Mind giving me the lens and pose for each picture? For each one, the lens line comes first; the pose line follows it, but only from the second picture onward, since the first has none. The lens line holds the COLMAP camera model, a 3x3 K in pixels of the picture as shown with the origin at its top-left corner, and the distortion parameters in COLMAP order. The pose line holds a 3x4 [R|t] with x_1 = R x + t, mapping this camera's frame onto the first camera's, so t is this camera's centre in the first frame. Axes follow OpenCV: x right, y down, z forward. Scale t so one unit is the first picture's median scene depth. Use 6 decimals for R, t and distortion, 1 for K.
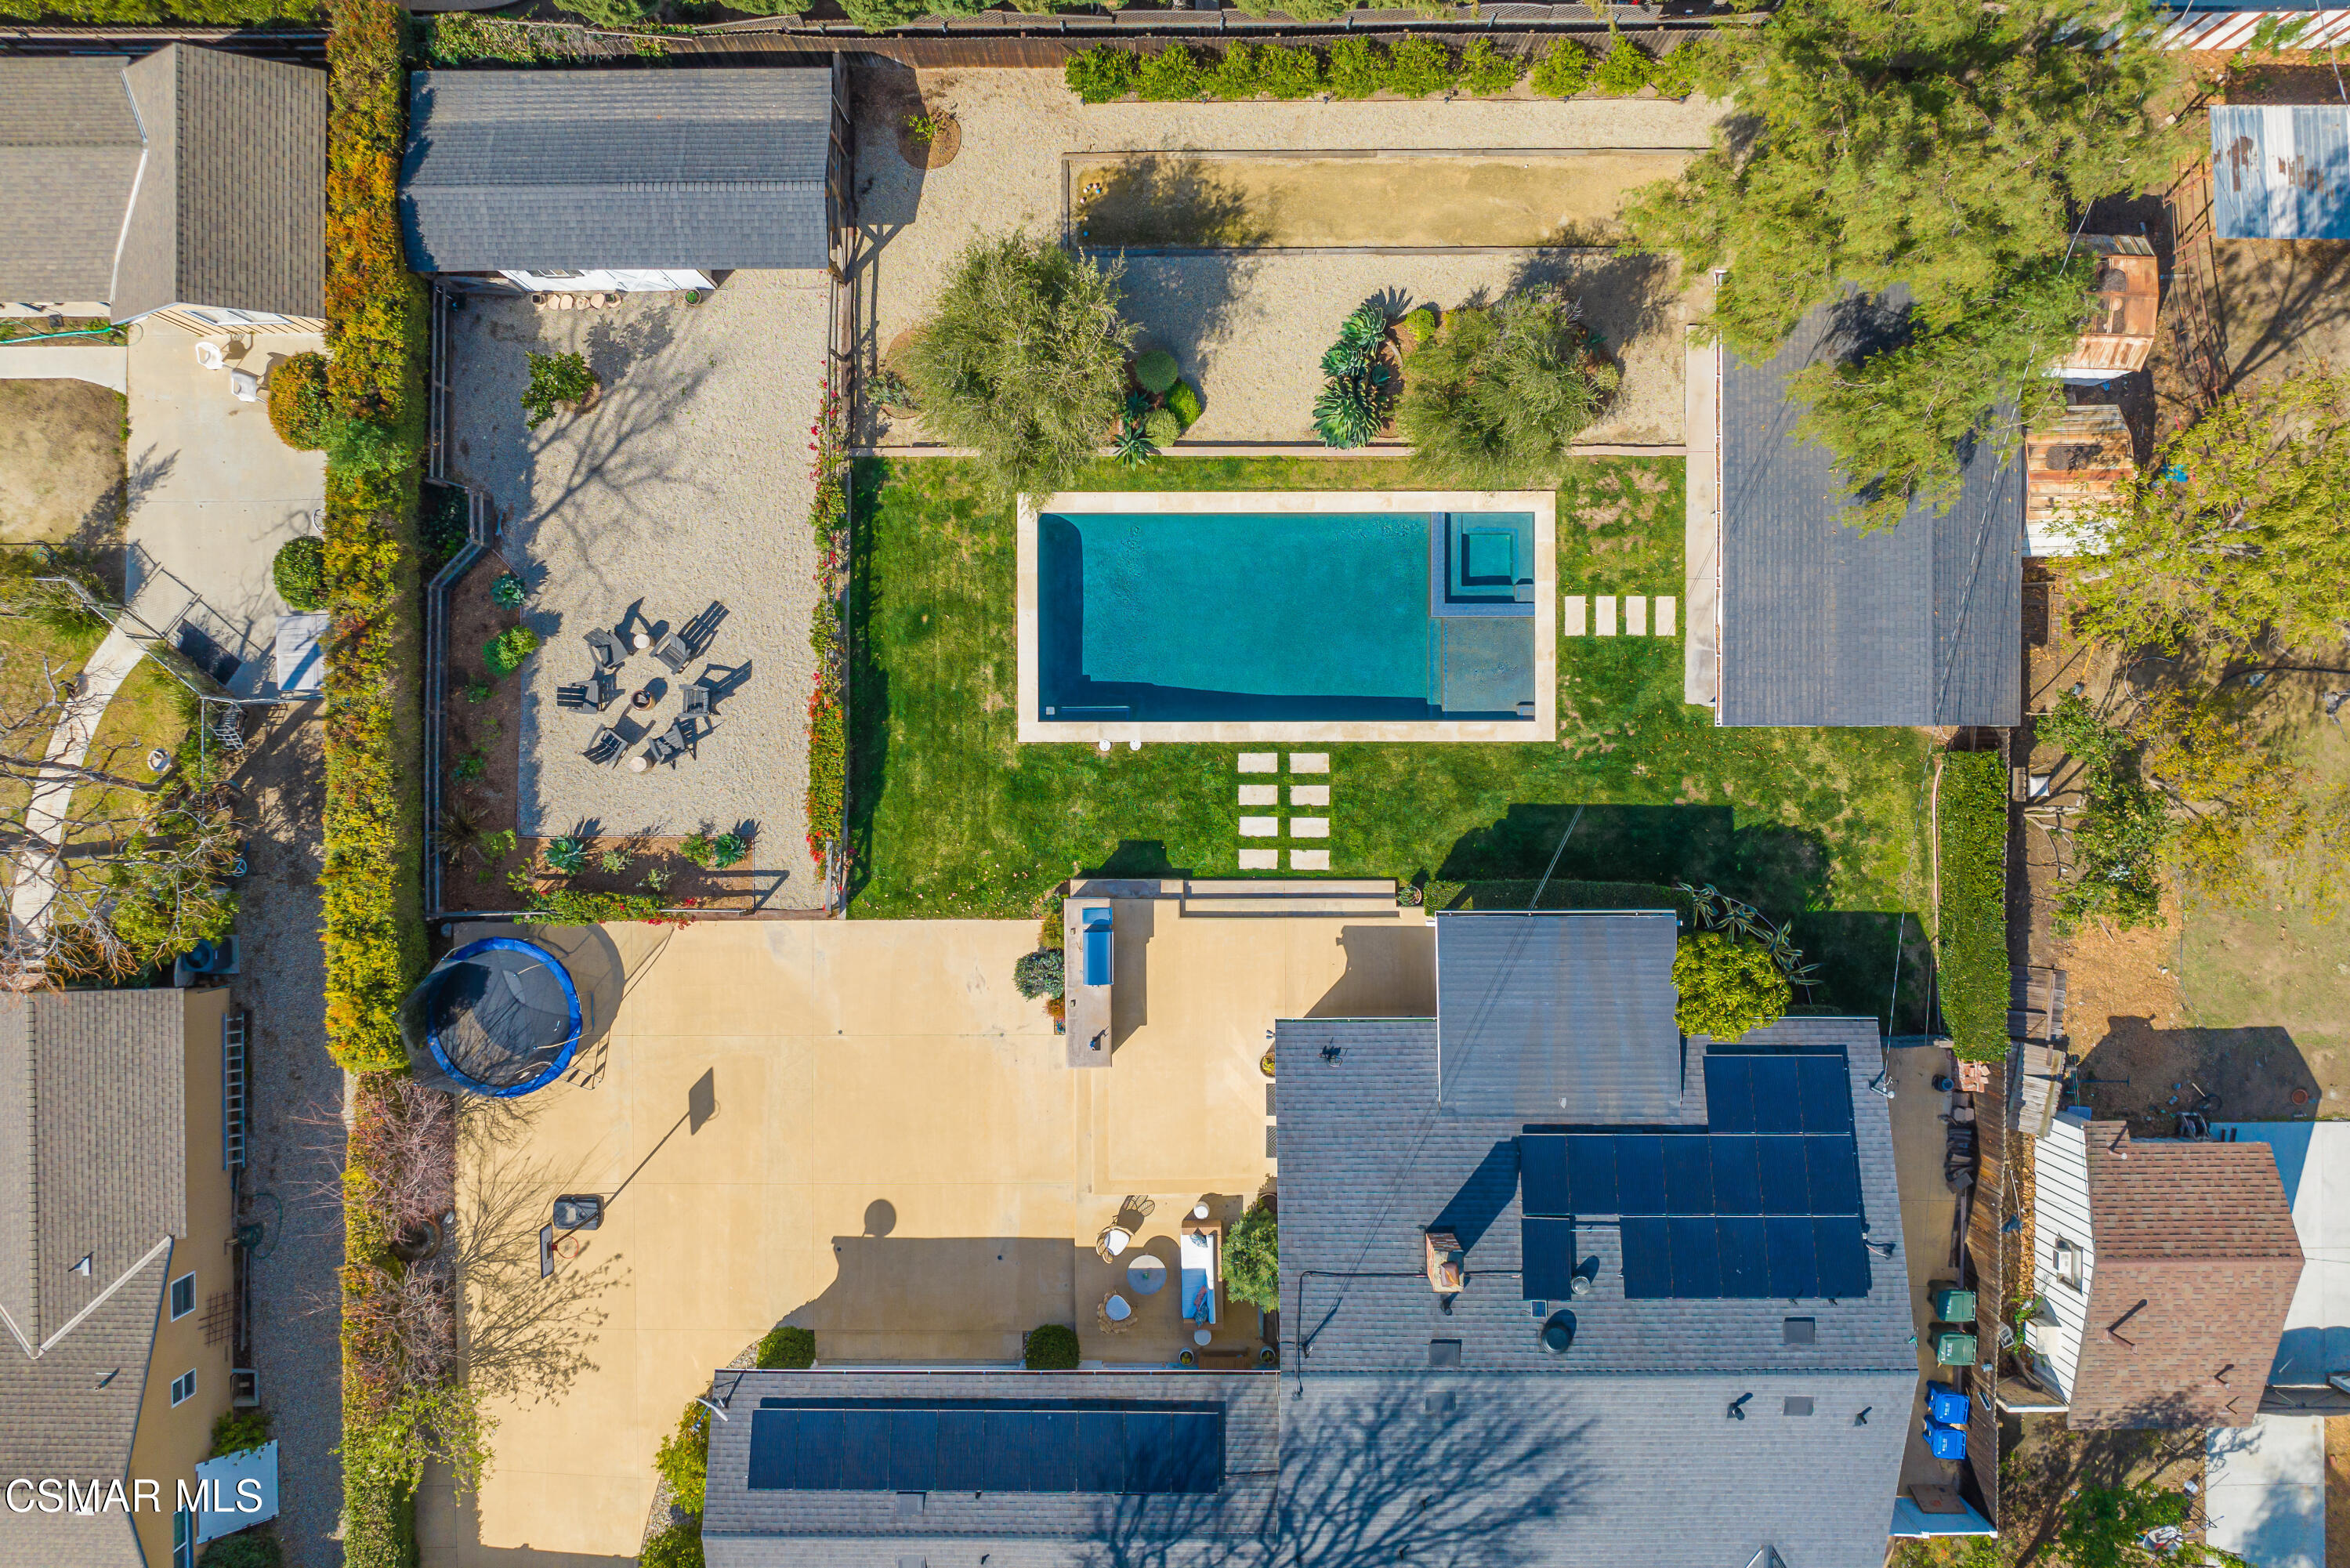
lens RADIAL K [[1637.4, 0, 1187.1], [0, 1637.4, 791.2], [0, 0, 1]] dist [-0.032391, 0.017352]
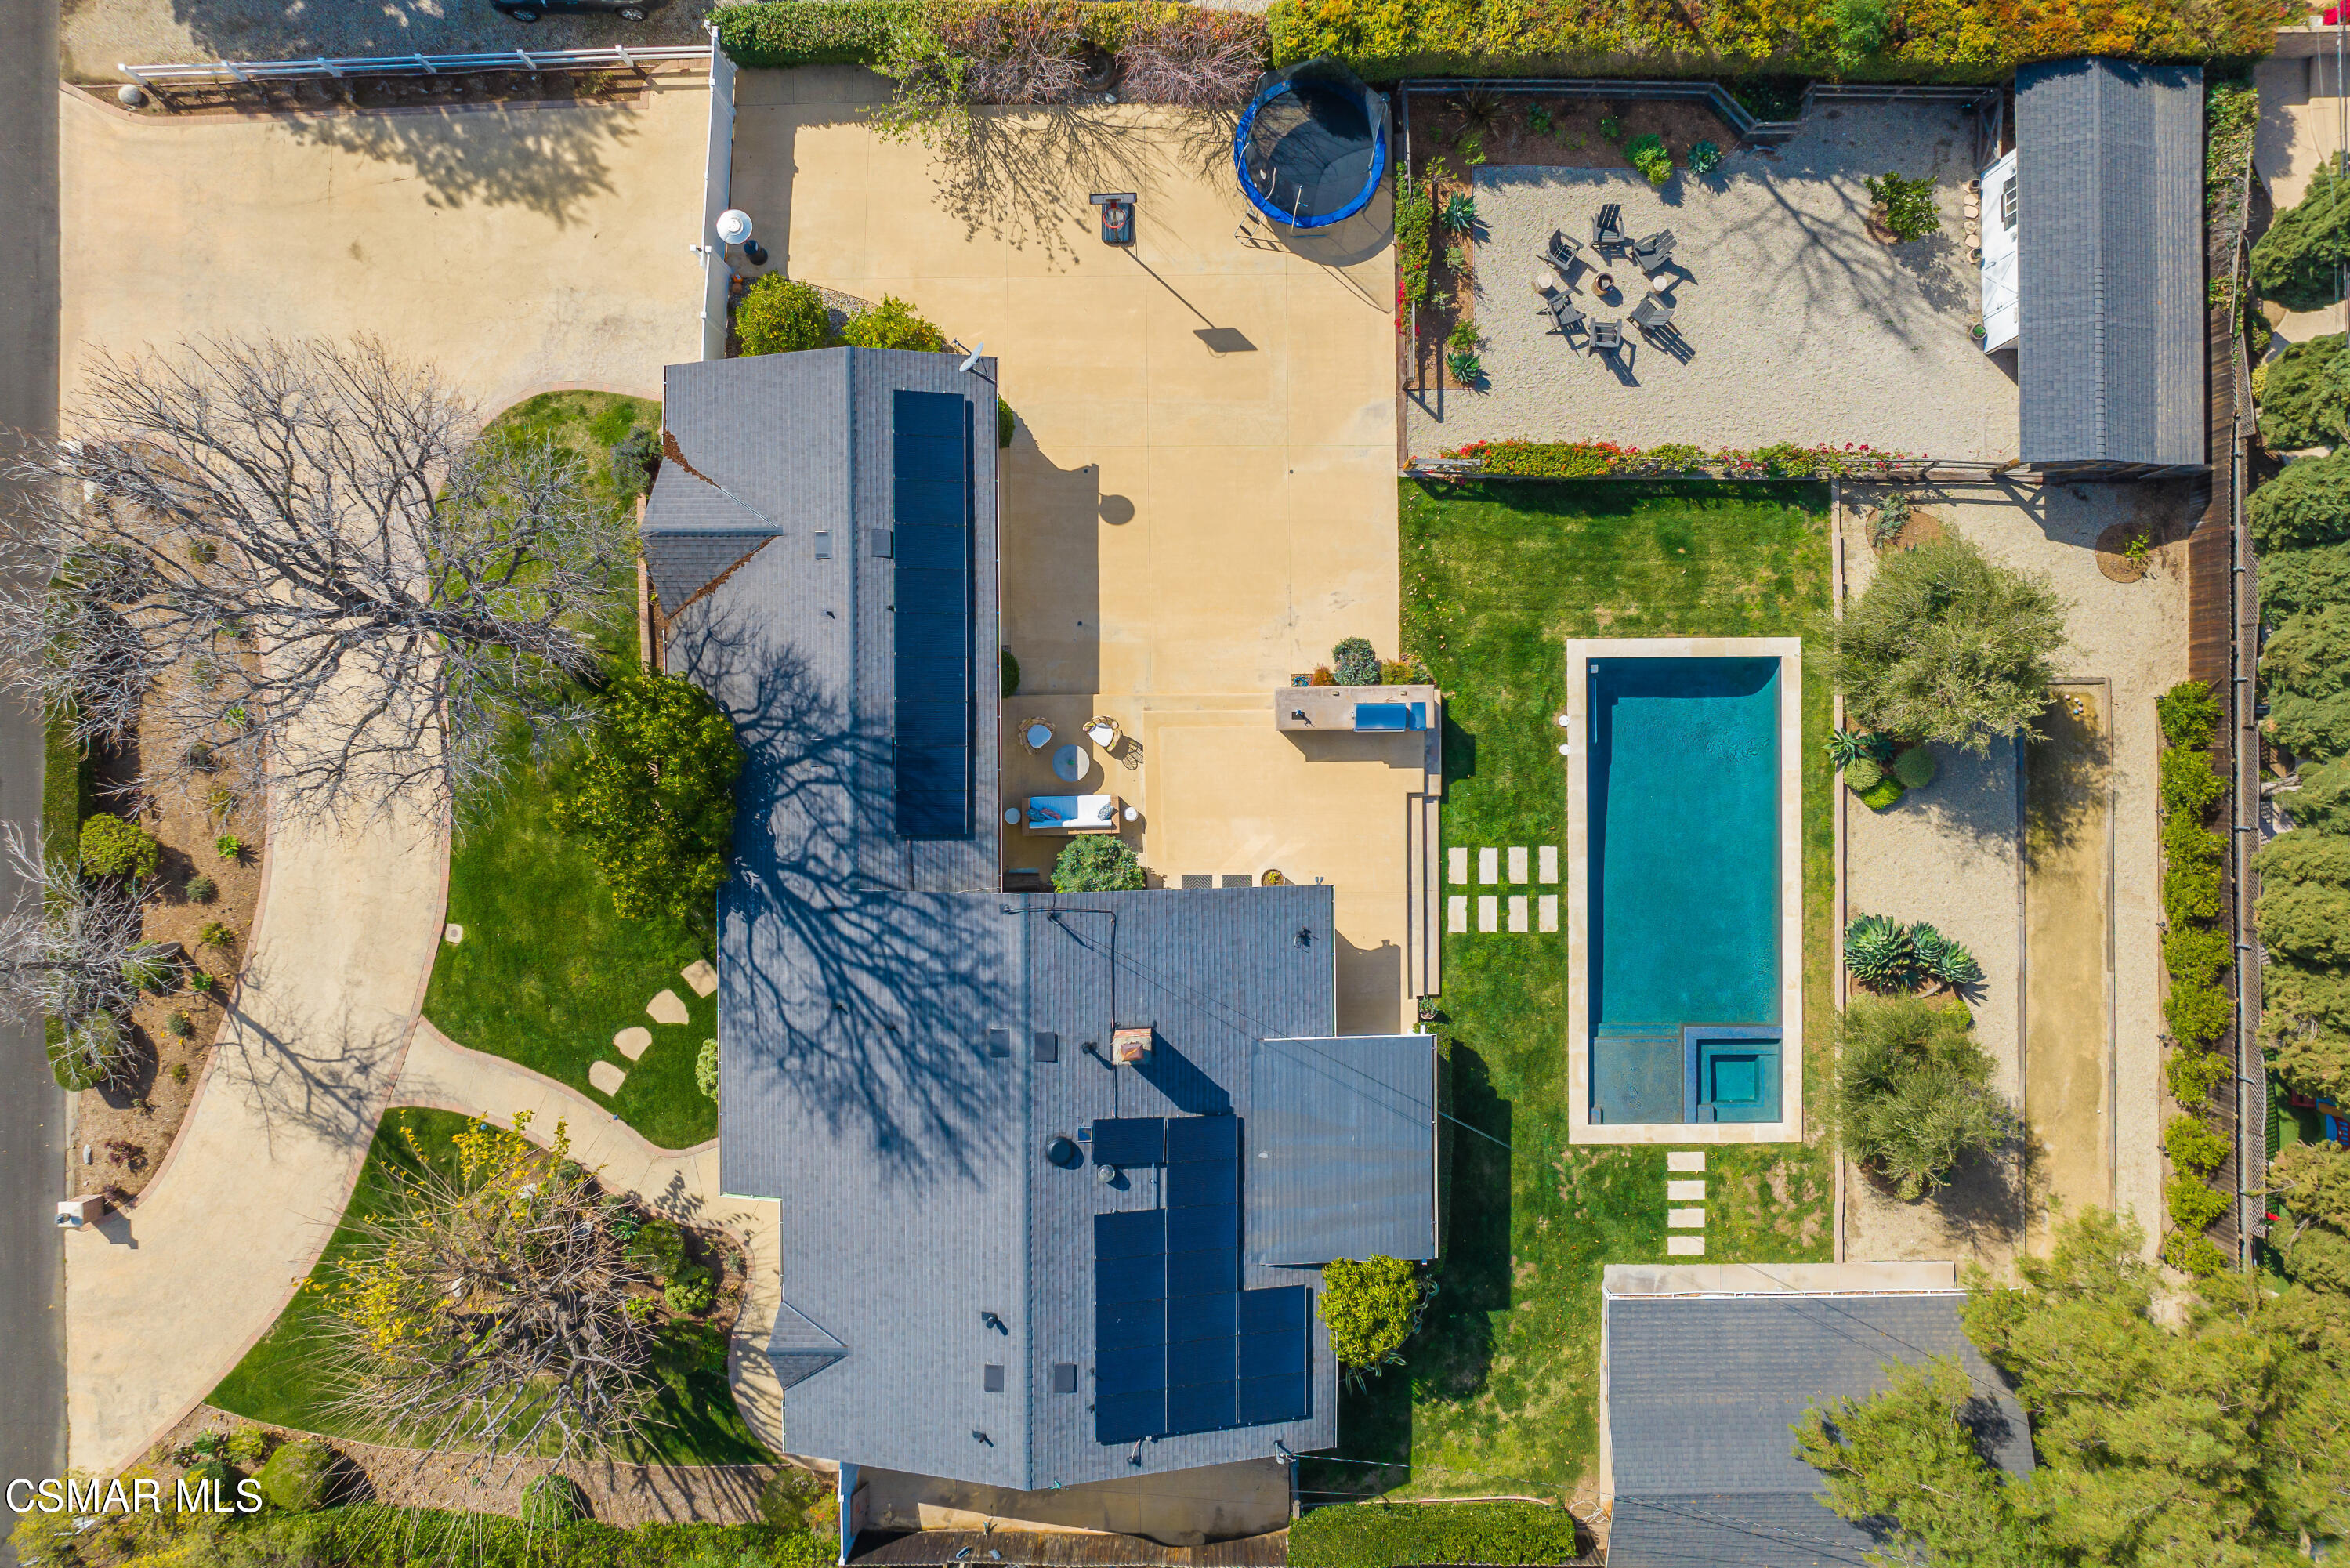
lens RADIAL K [[1637.4, 0, 1174.1], [0, 1637.4, 780.2], [0, 0, 1]] dist [-0.032391, 0.017352]
pose [[0.004606, 0.999943, 0.009661, -0.023265], [-0.999970, 0.004666, -0.006162, 0.233451], [-0.006207, -0.009632, 0.999934, -0.060553]]
